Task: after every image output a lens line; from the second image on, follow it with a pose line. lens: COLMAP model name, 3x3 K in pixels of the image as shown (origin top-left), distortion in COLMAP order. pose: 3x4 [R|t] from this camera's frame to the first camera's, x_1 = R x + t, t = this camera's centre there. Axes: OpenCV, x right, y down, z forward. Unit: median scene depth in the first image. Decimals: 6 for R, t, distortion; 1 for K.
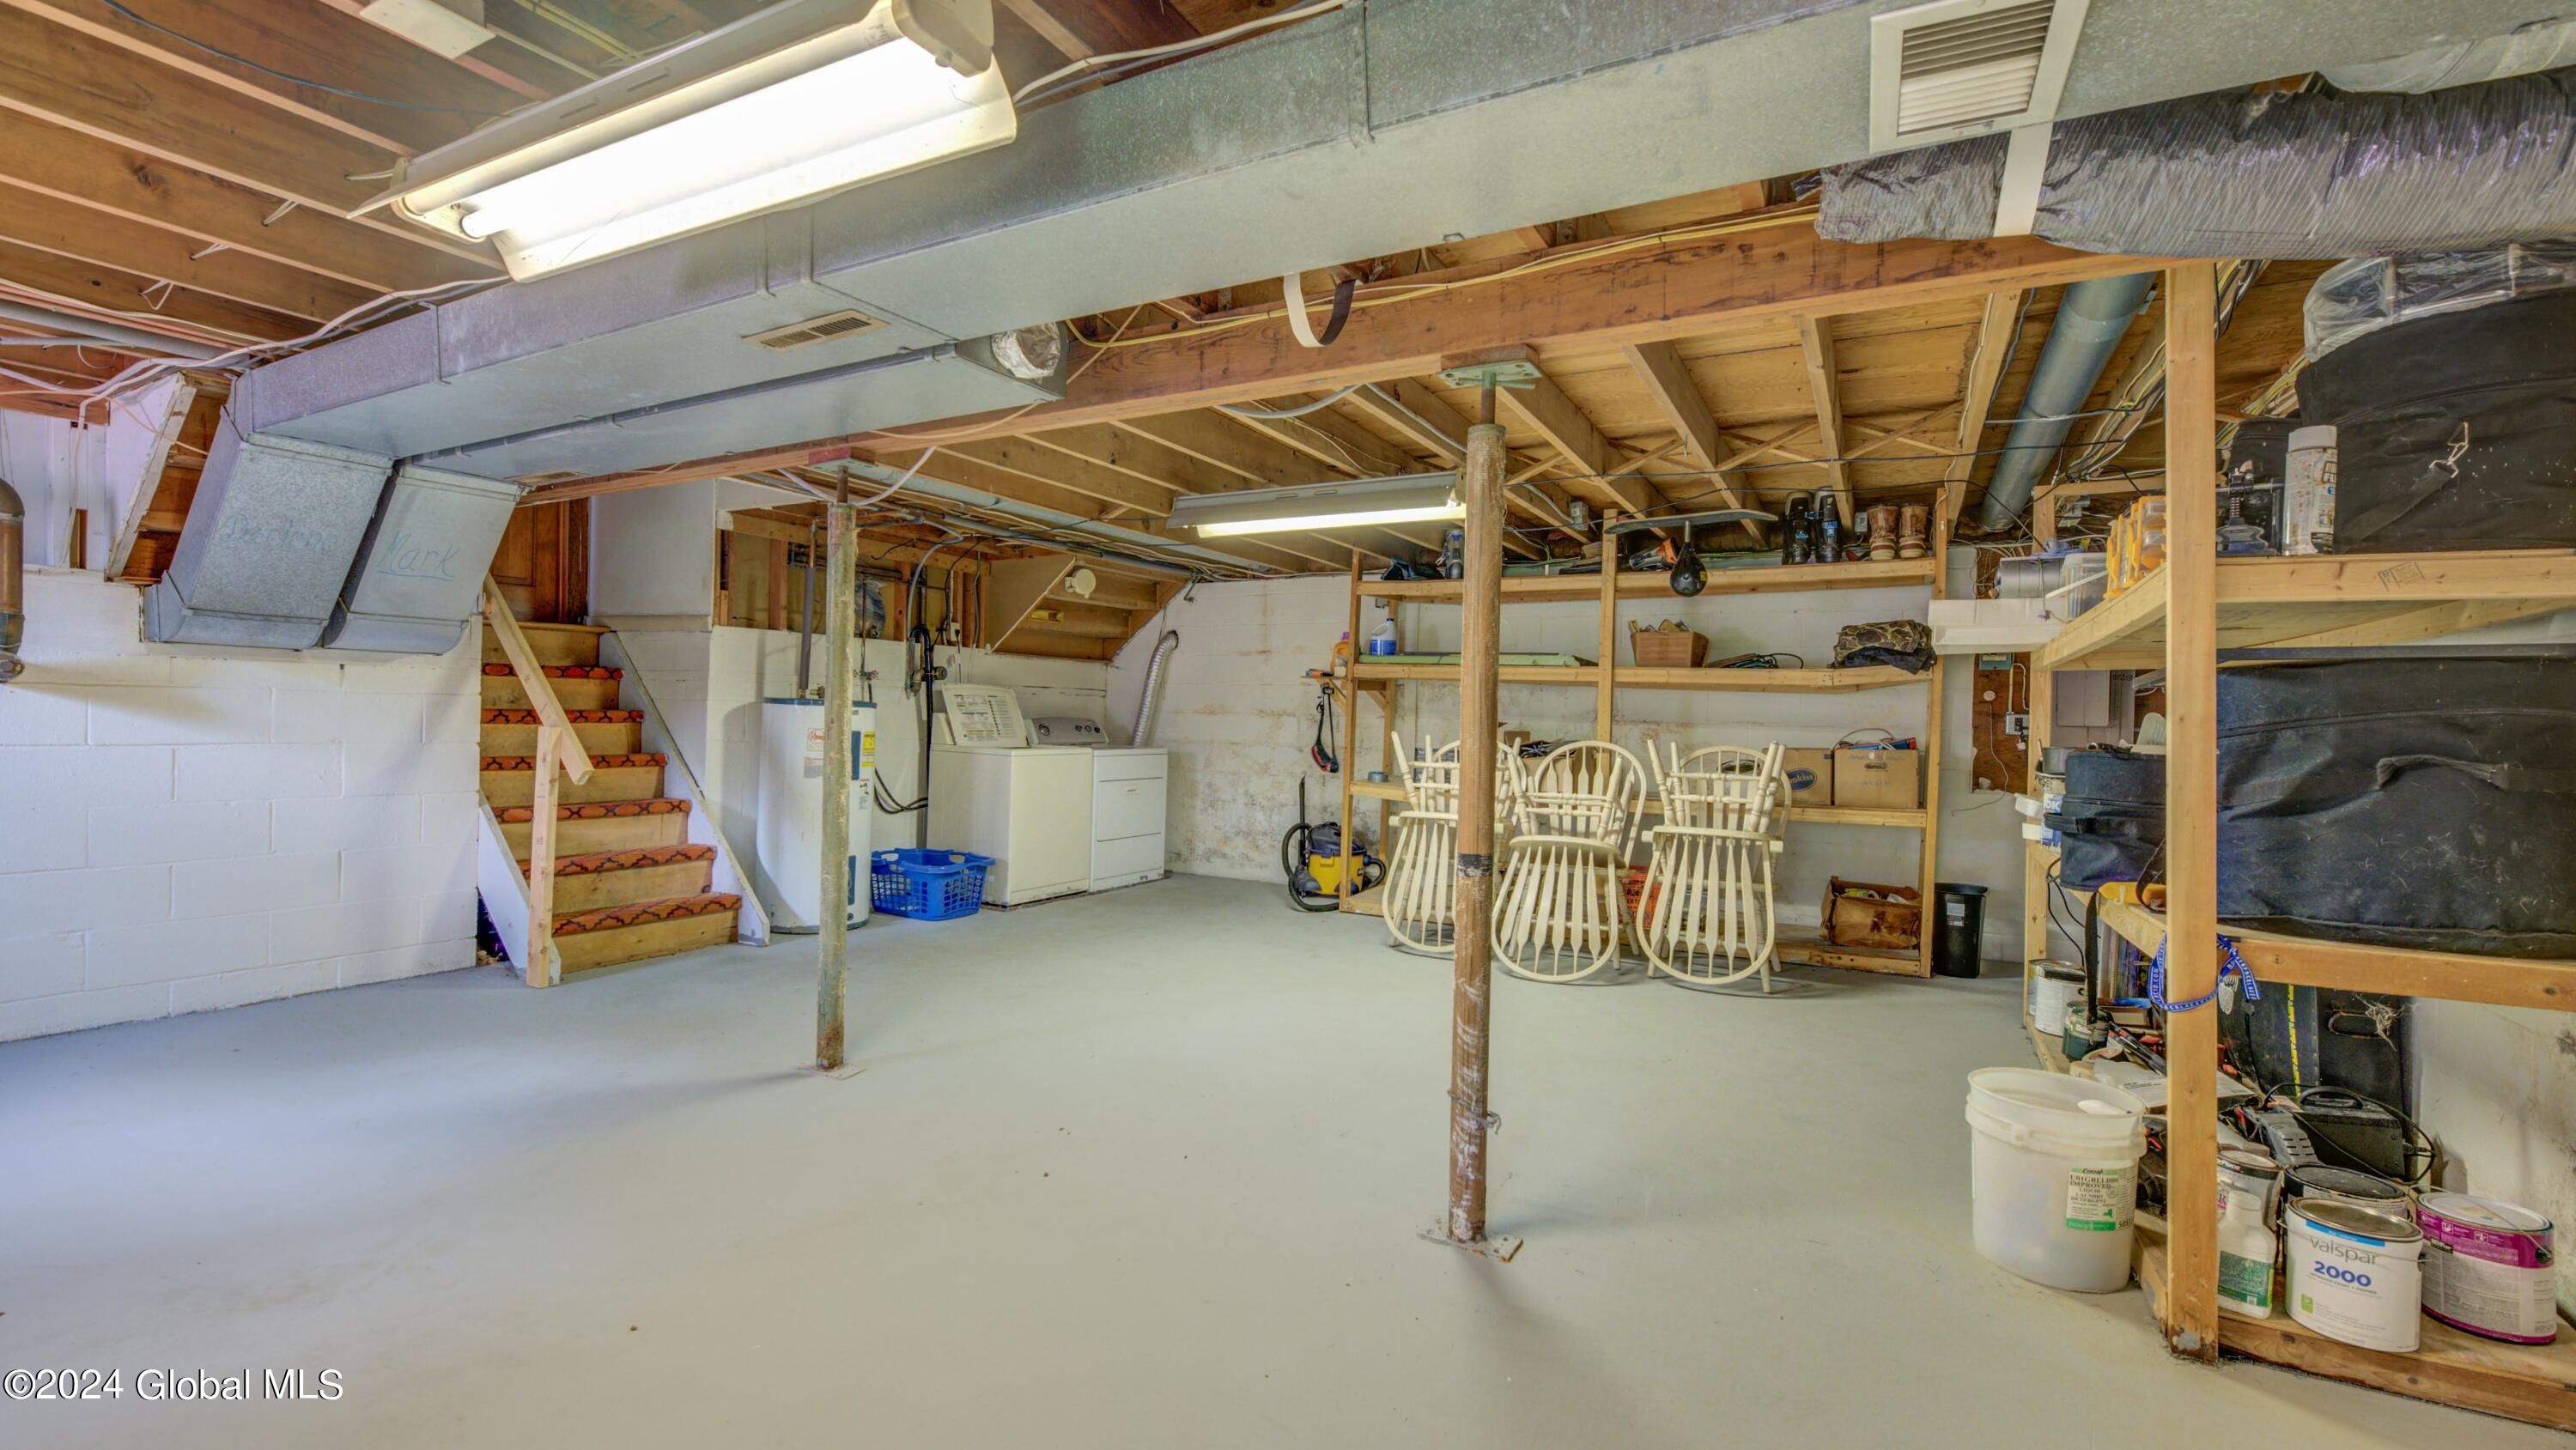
lens RADIAL K [[1064.7, 0, 1309.5], [0, 1064.7, 717.4], [0, 0, 1]] dist [-0.002763, 0.000111]
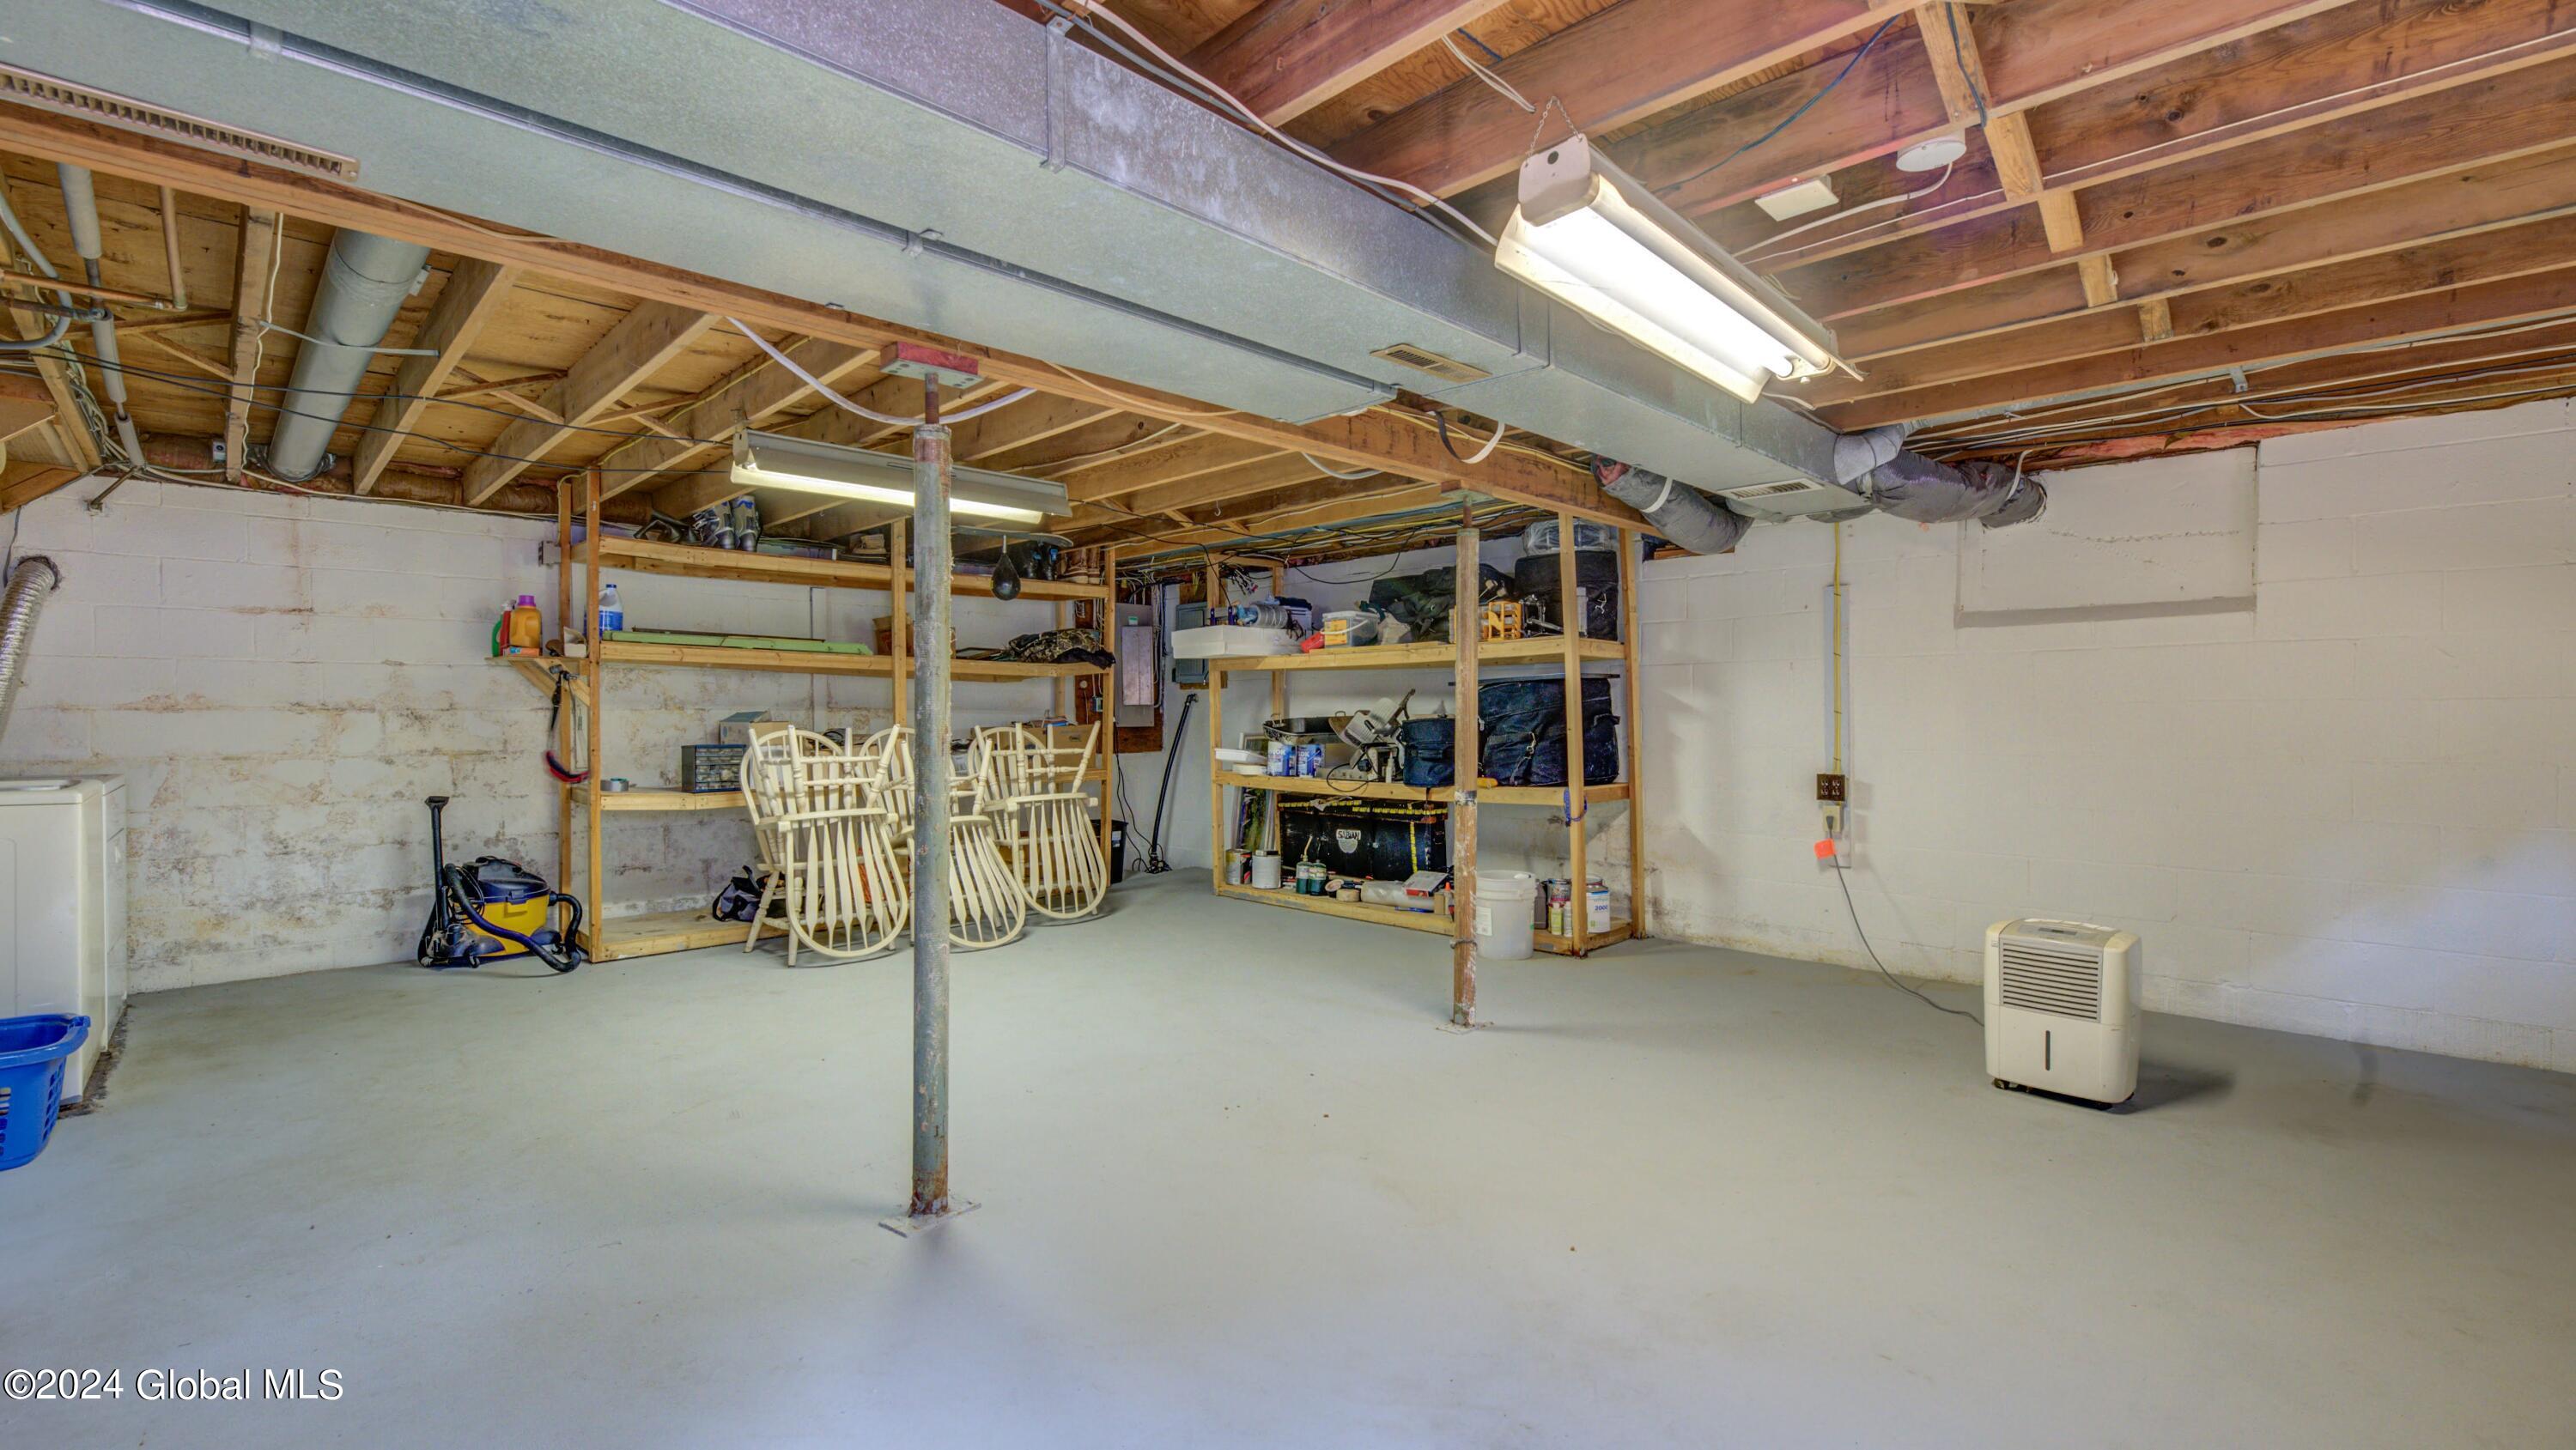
lens RADIAL K [[1064.7, 0, 1302.9], [0, 1064.7, 713.7], [0, 0, 1]] dist [-0.002763, 0.000111]
pose [[0.285876, -0.024204, 0.957961, -0.480094], [0.008283, 0.999706, 0.022787, -0.009691], [-0.958231, 0.001420, 0.285992, 0.251412]]
